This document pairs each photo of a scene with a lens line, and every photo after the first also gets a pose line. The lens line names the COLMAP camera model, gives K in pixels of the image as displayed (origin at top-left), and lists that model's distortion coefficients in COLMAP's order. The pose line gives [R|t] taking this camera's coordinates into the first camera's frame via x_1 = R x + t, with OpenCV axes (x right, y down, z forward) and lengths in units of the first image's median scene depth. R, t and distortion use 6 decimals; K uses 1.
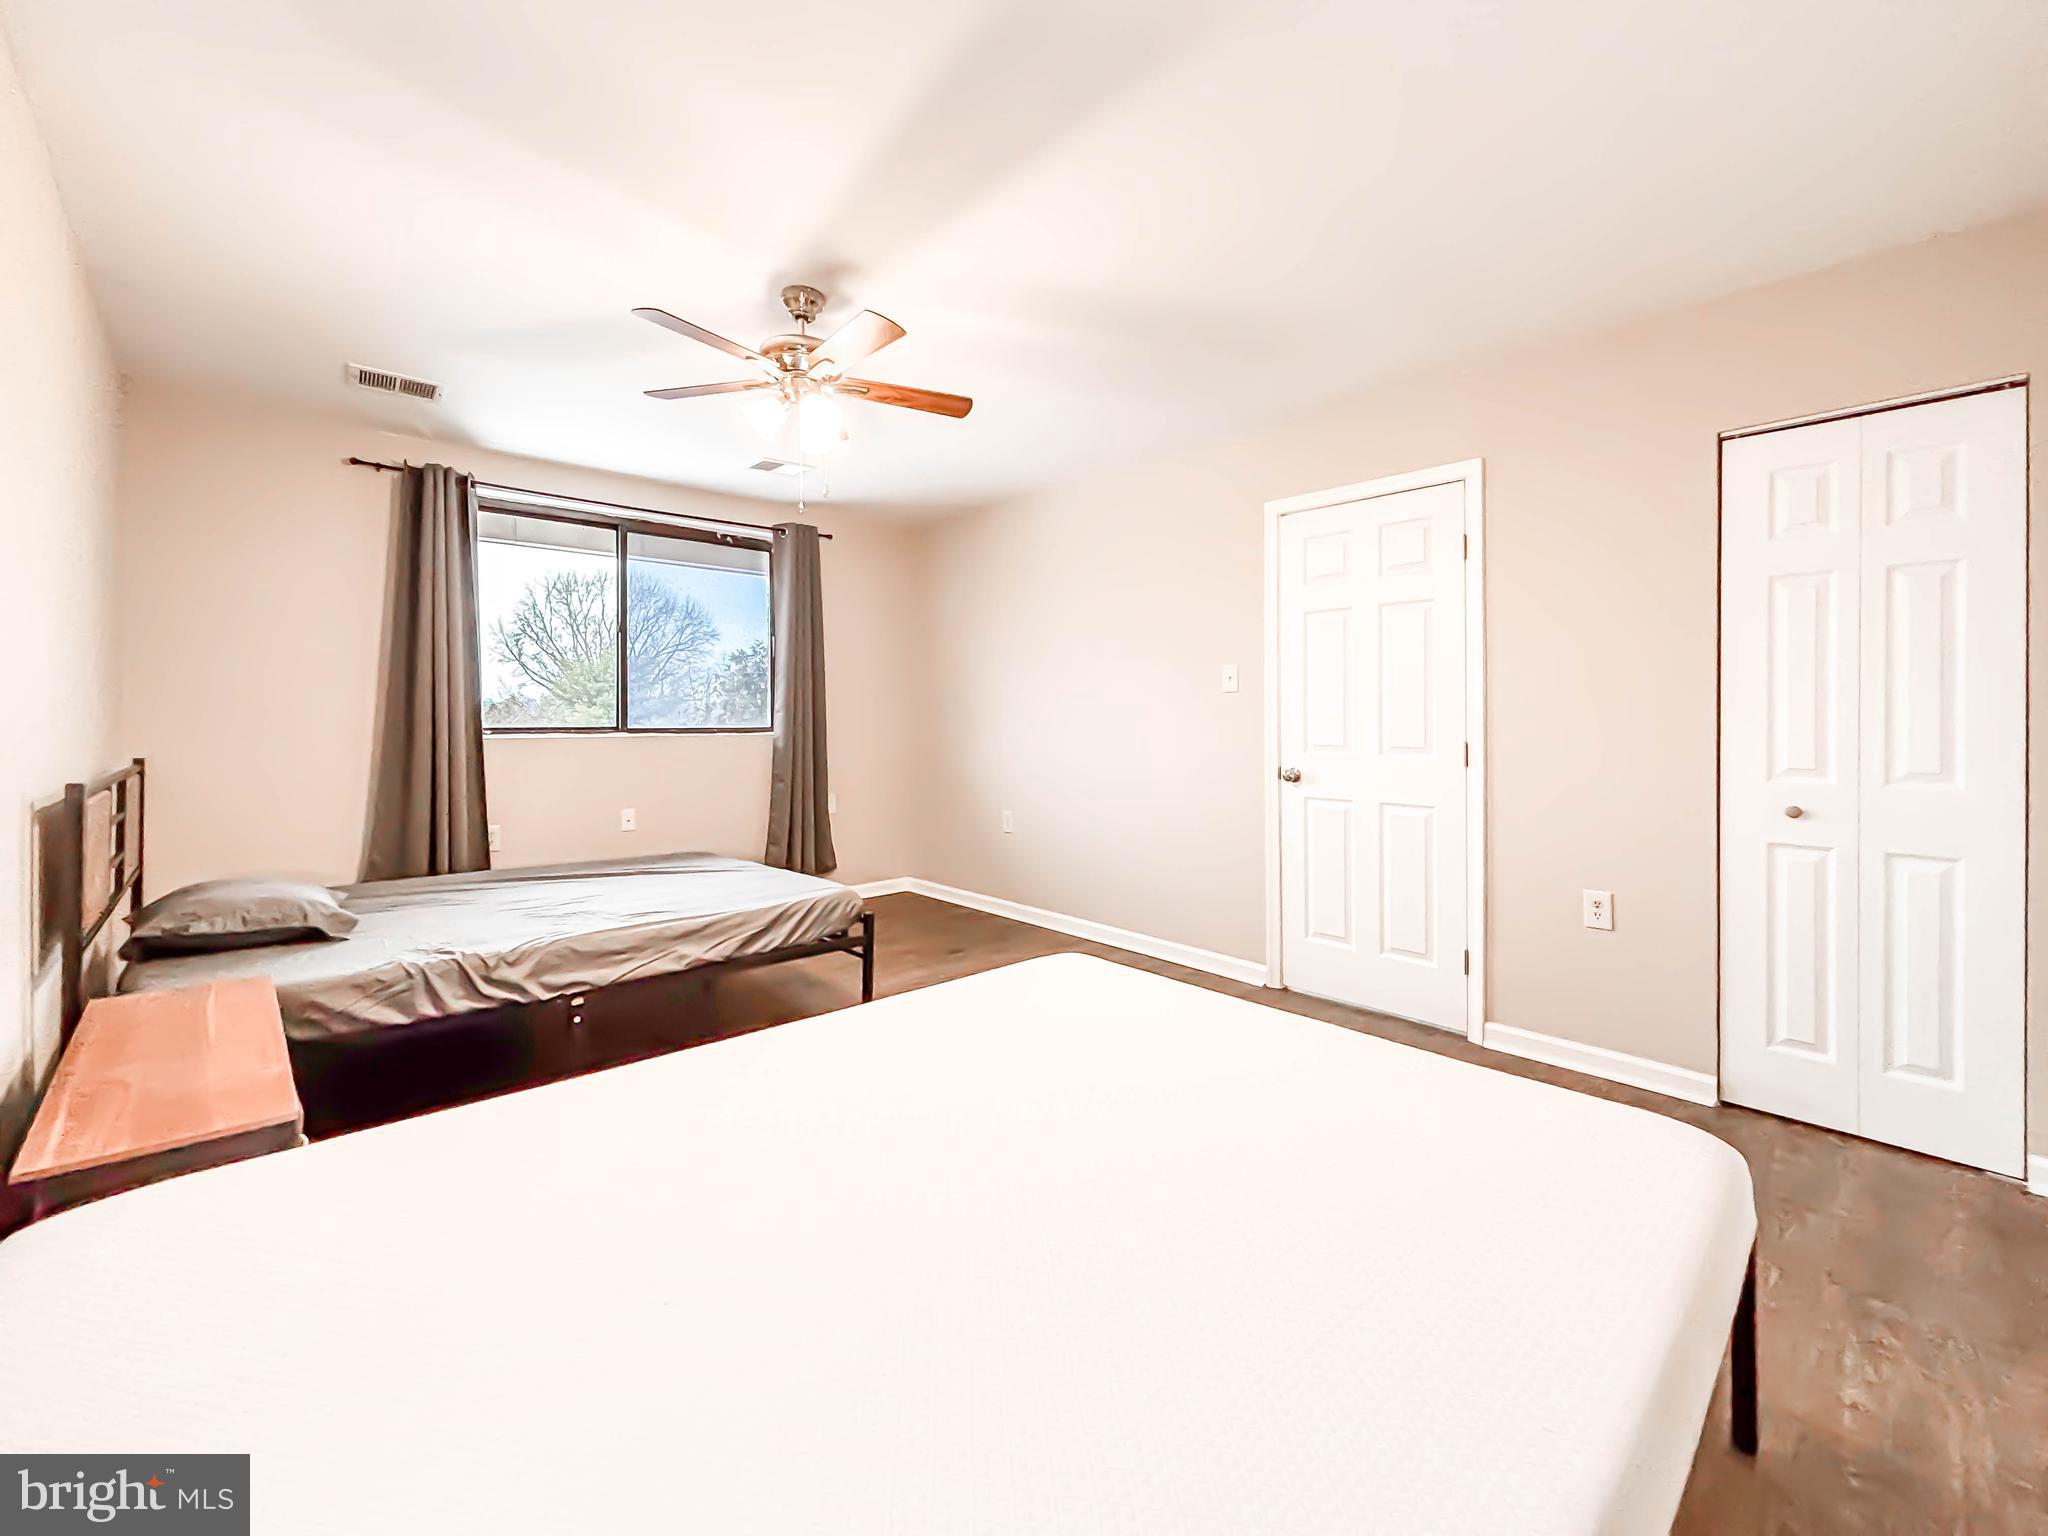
lens RADIAL K [[849.1, 0, 1037.7], [0, 849.1, 721.6], [0, 0, 1]] dist [-0.000255, -0.000546]
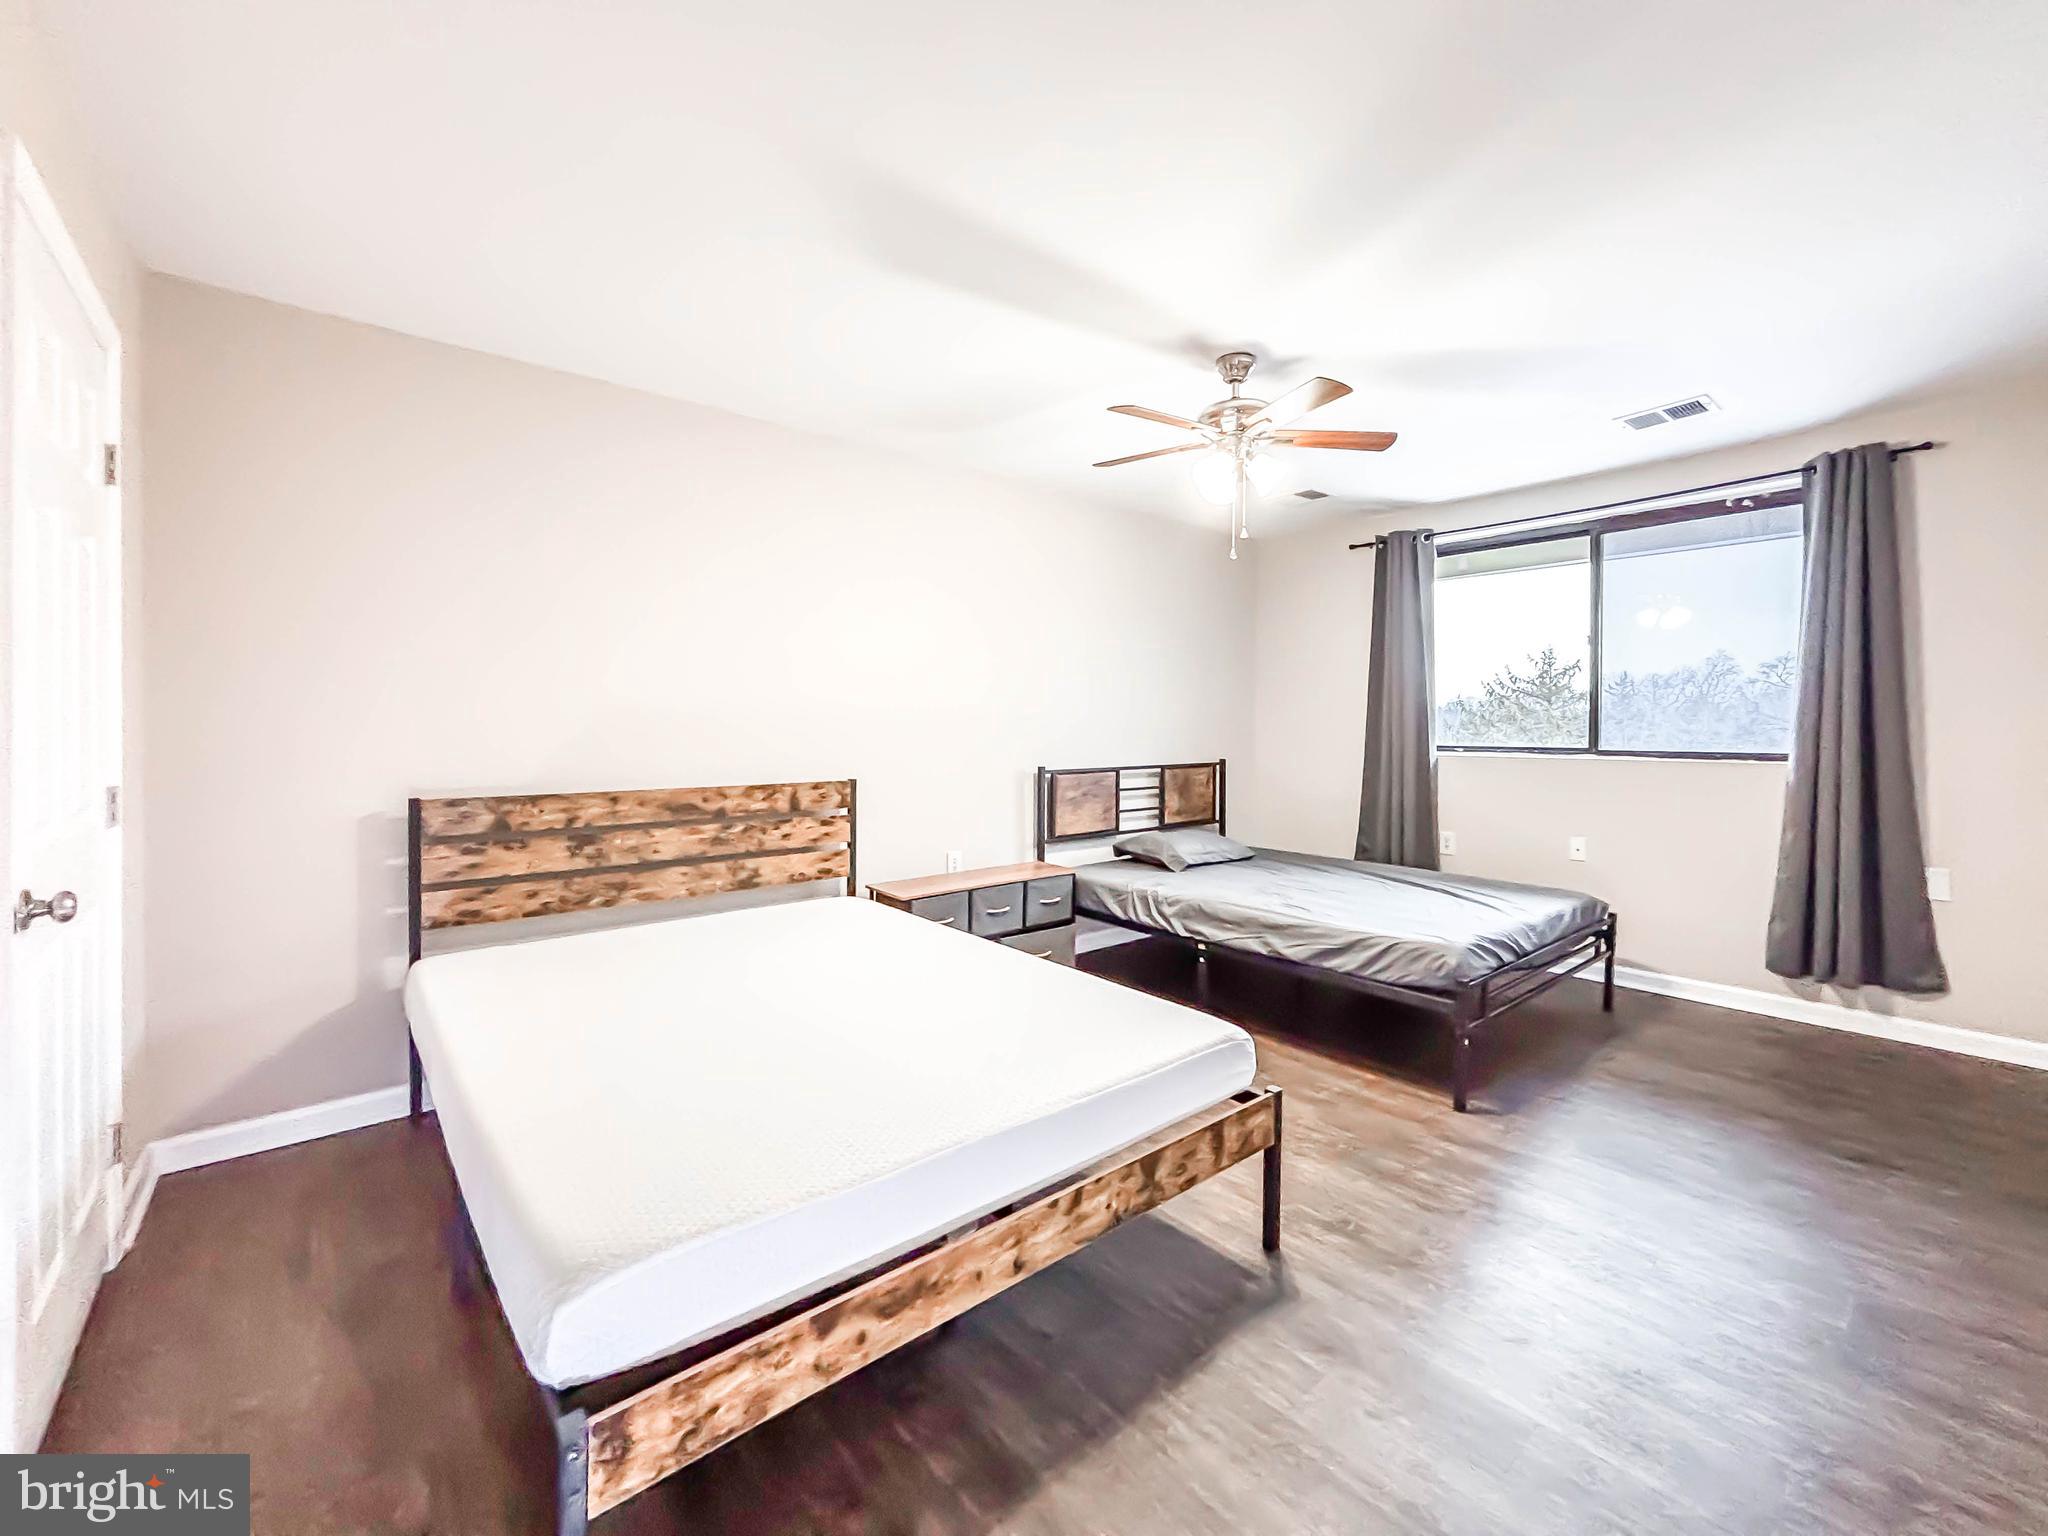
lens RADIAL K [[849.1, 0, 998.7], [0, 849.1, 729.8], [0, 0, 1]] dist [-0.000255, -0.000546]
pose [[-0.061544, 0.006174, -0.998085, 0.521209], [-0.008805, 0.999939, 0.006729, -0.016085], [0.998066, 0.009202, -0.061486, 0.469469]]
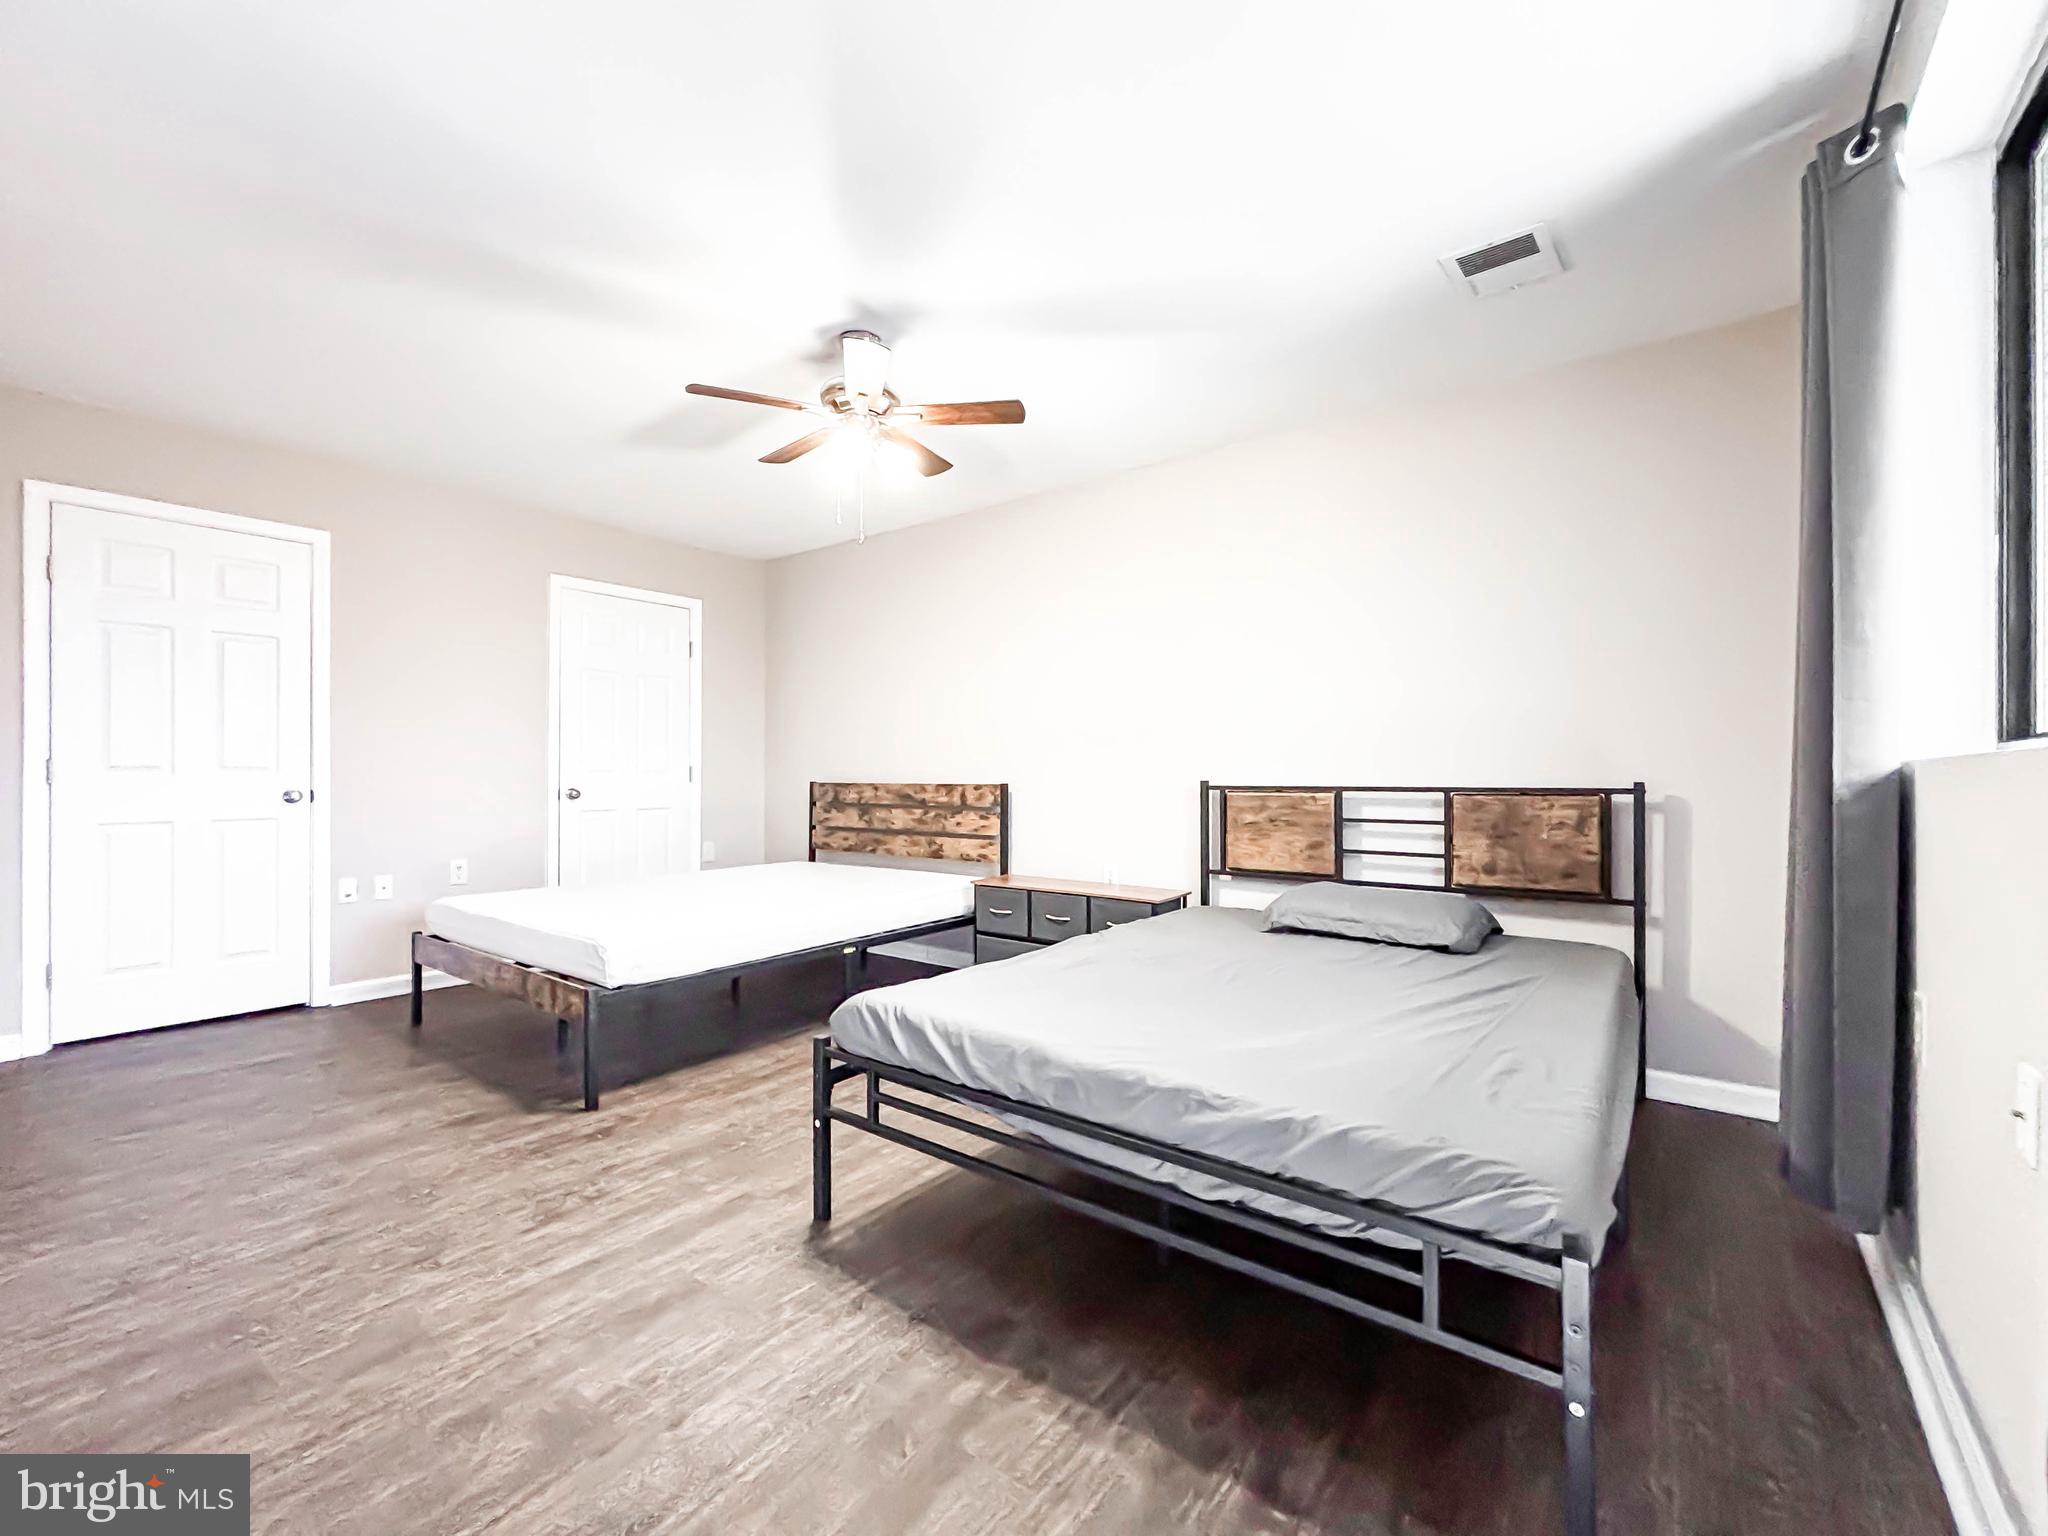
lens RADIAL K [[849.1, 0, 1043.4], [0, 849.1, 773.3], [0, 0, 1]] dist [-0.000255, -0.000546]
pose [[-0.984334, -0.010069, -0.176024, -0.189864], [-0.009837, 0.999949, -0.002195, 0.030394], [0.176038, -0.000429, -0.984383, 1.284013]]
